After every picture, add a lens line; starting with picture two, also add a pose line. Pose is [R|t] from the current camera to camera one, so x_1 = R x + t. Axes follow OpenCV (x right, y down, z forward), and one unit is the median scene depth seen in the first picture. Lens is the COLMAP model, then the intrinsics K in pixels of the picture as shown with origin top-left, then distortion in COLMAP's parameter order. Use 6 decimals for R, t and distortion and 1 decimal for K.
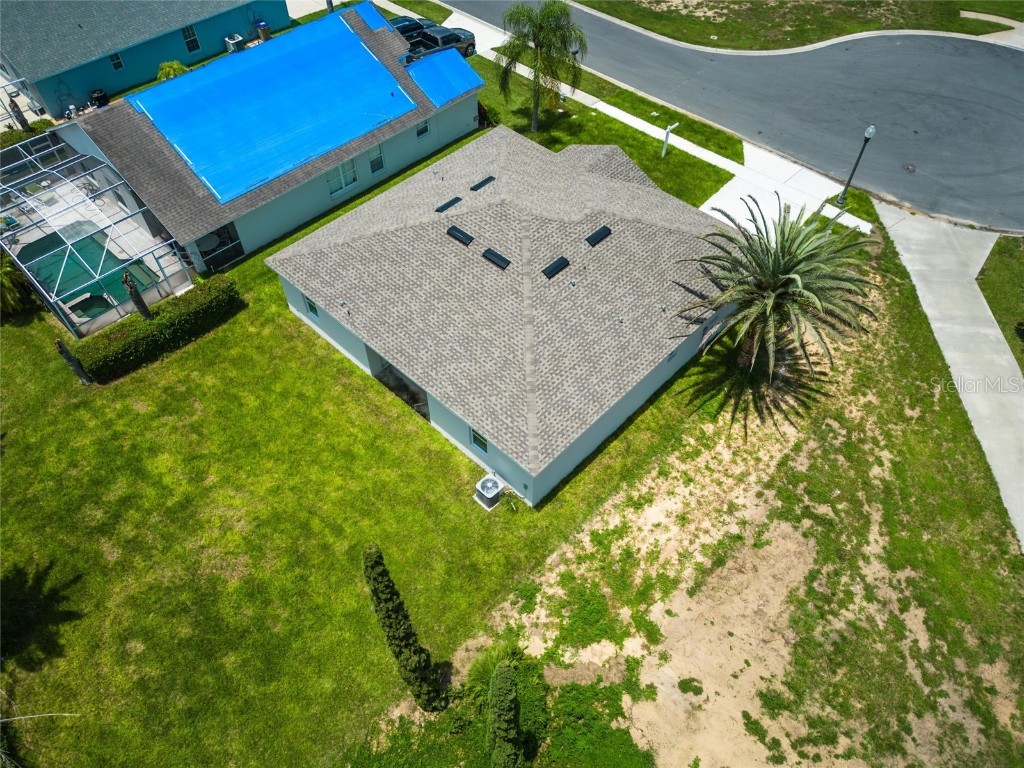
lens RADIAL K [[719.3, 0, 512.9], [0, 719.3, 384.4], [0, 0, 1]] dist [0.071132, -0.067090]
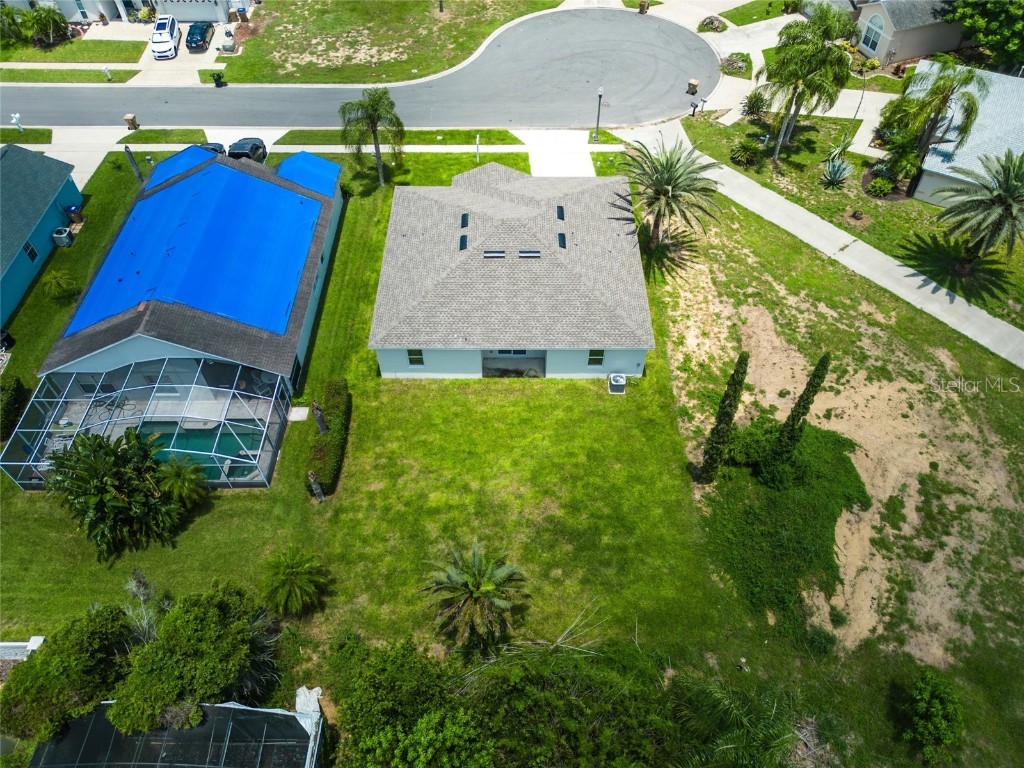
lens RADIAL K [[716.7, 0, 513.3], [0, 716.7, 383.6], [0, 0, 1]] dist [0.080654, -0.080402]
pose [[0.726894, -0.530911, 0.435613, -0.825885], [0.532866, 0.836167, 0.129917, -0.161294], [-0.433220, 0.137687, 0.890709, -0.256218]]
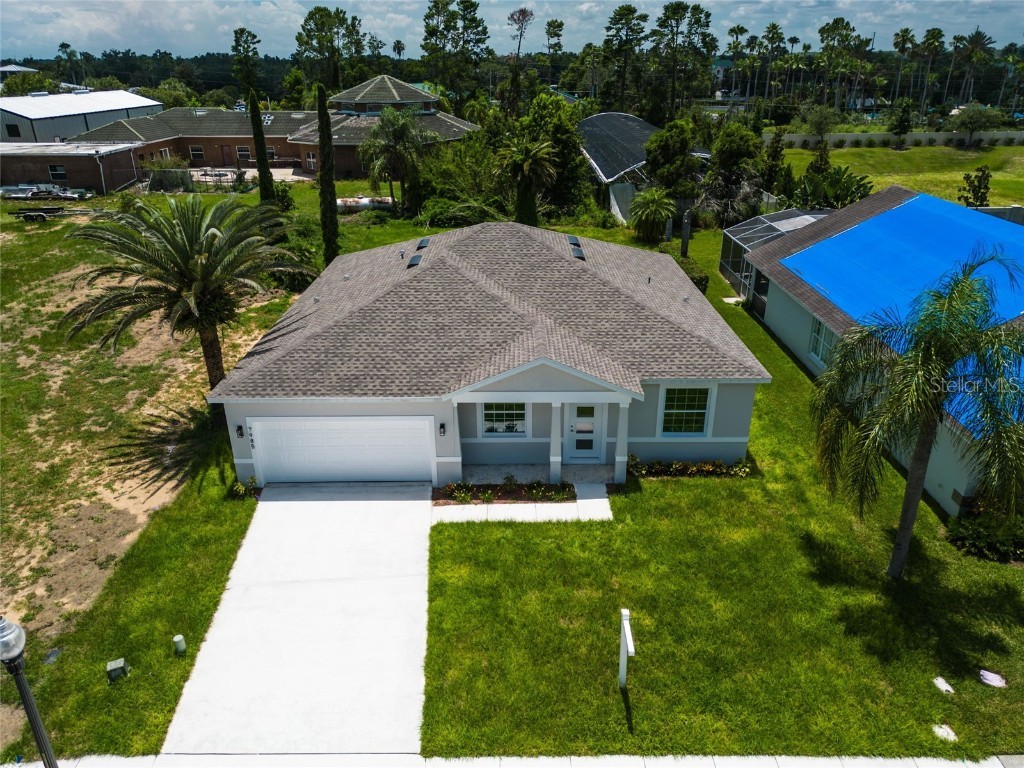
lens RADIAL K [[716.7, 0, 513.3], [0, 716.7, 383.6], [0, 0, 1]] dist [0.080654, -0.080402]
pose [[-0.727057, 0.281370, -0.626273, 0.637085], [-0.527218, 0.355512, 0.771785, -0.915057], [0.439805, 0.891315, -0.110134, 1.325223]]
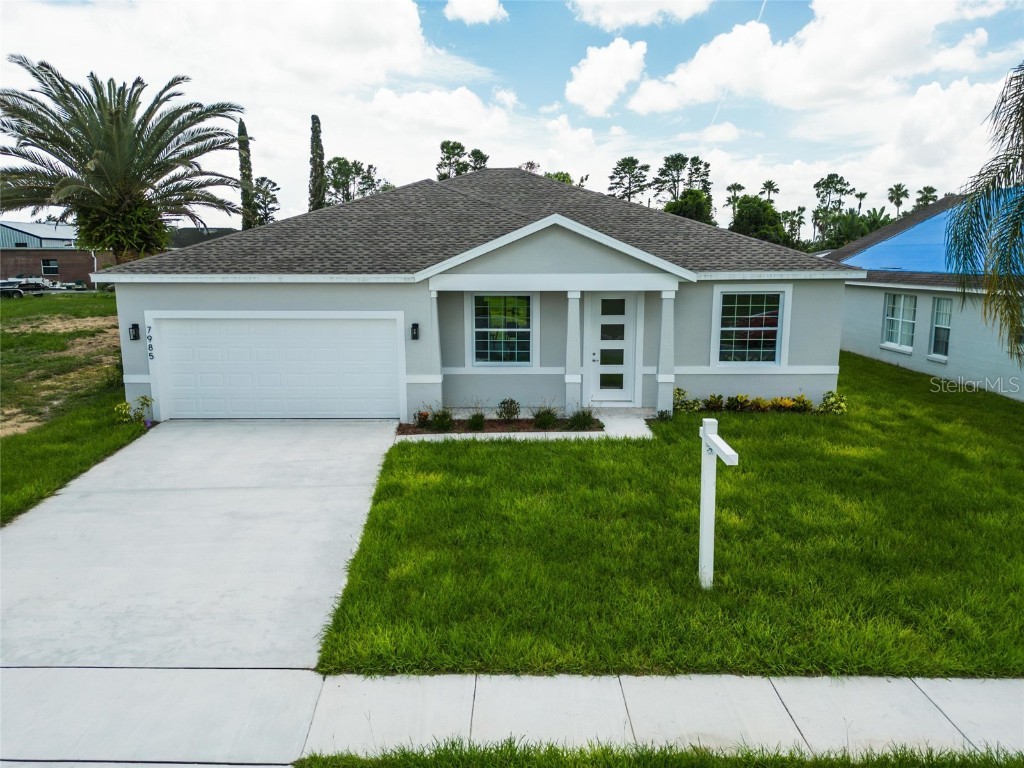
lens RADIAL K [[719.3, 0, 512.9], [0, 719.3, 384.4], [0, 0, 1]] dist [0.071132, -0.067090]
pose [[-0.735331, 0.115919, -0.667721, 0.549742], [-0.522483, 0.530535, 0.667491, -0.665299], [0.431624, 0.839700, -0.329553, 1.492435]]
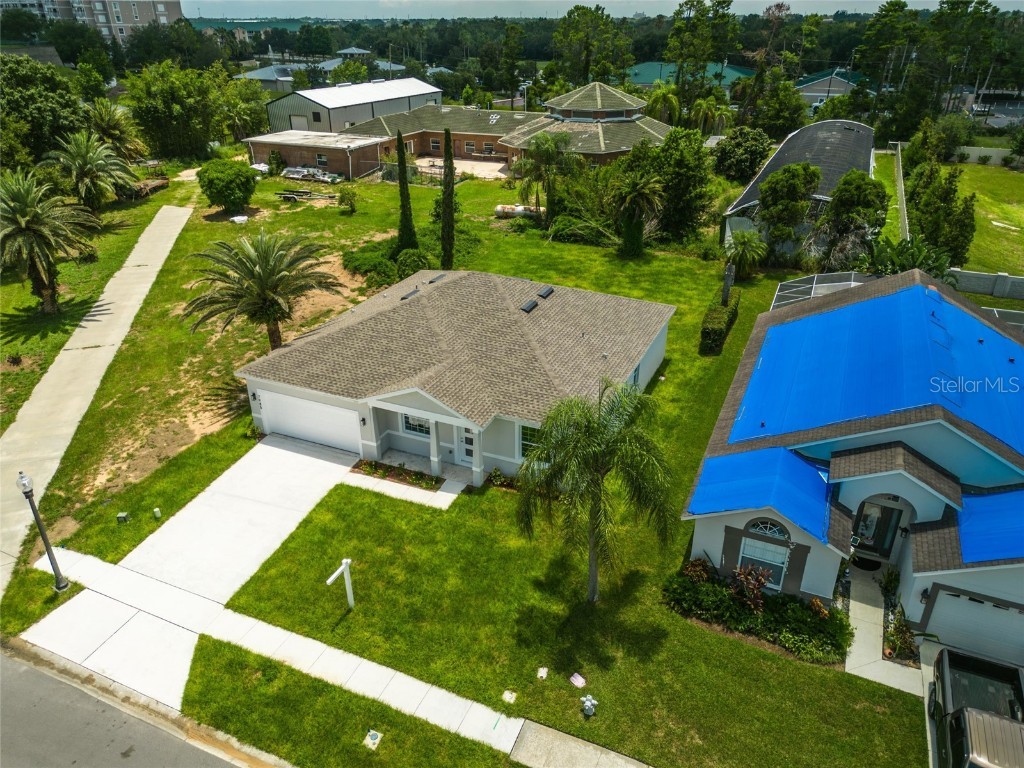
lens RADIAL K [[716.7, 0, 513.3], [0, 716.7, 383.6], [0, 0, 1]] dist [0.080654, -0.080402]
pose [[-0.942501, 0.150653, -0.298323, 0.344844], [-0.257537, 0.241499, 0.935603, -1.361206], [0.212996, 0.958635, -0.188814, 1.448241]]
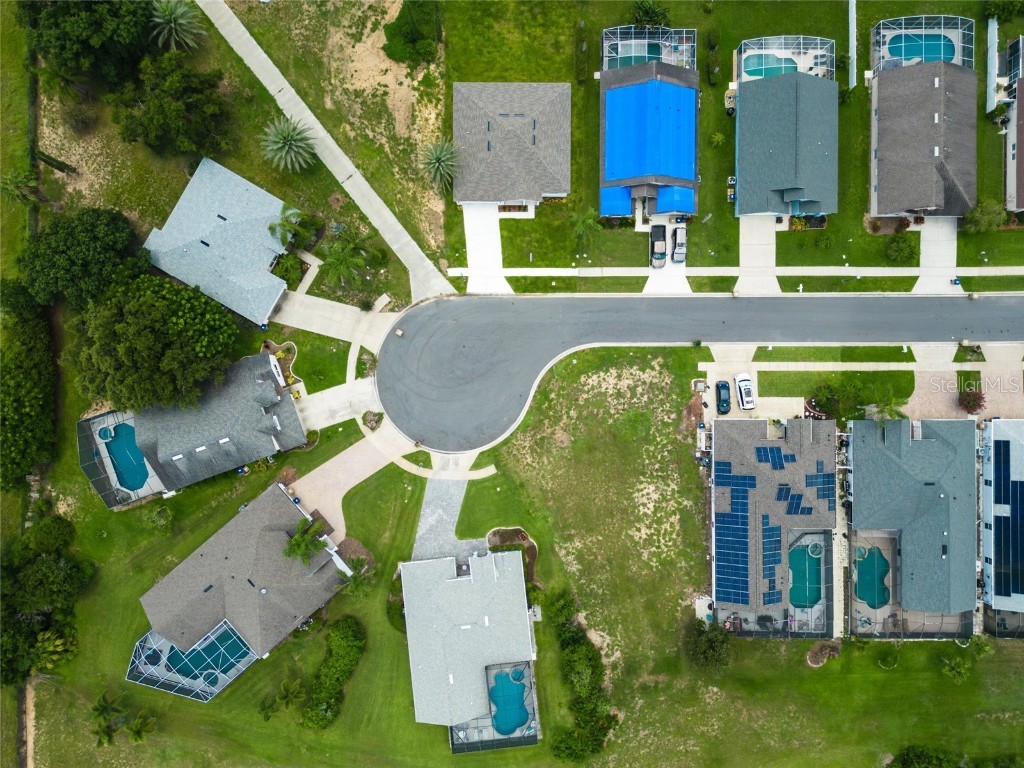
lens RADIAL K [[716.7, 0, 513.3], [0, 716.7, 383.6], [0, 0, 1]] dist [0.080654, -0.080402]
pose [[-0.727318, 0.686231, -0.009765, 0.843762], [-0.534145, -0.557076, 0.635890, -3.064637], [0.430927, 0.467710, 0.771718, -1.020506]]
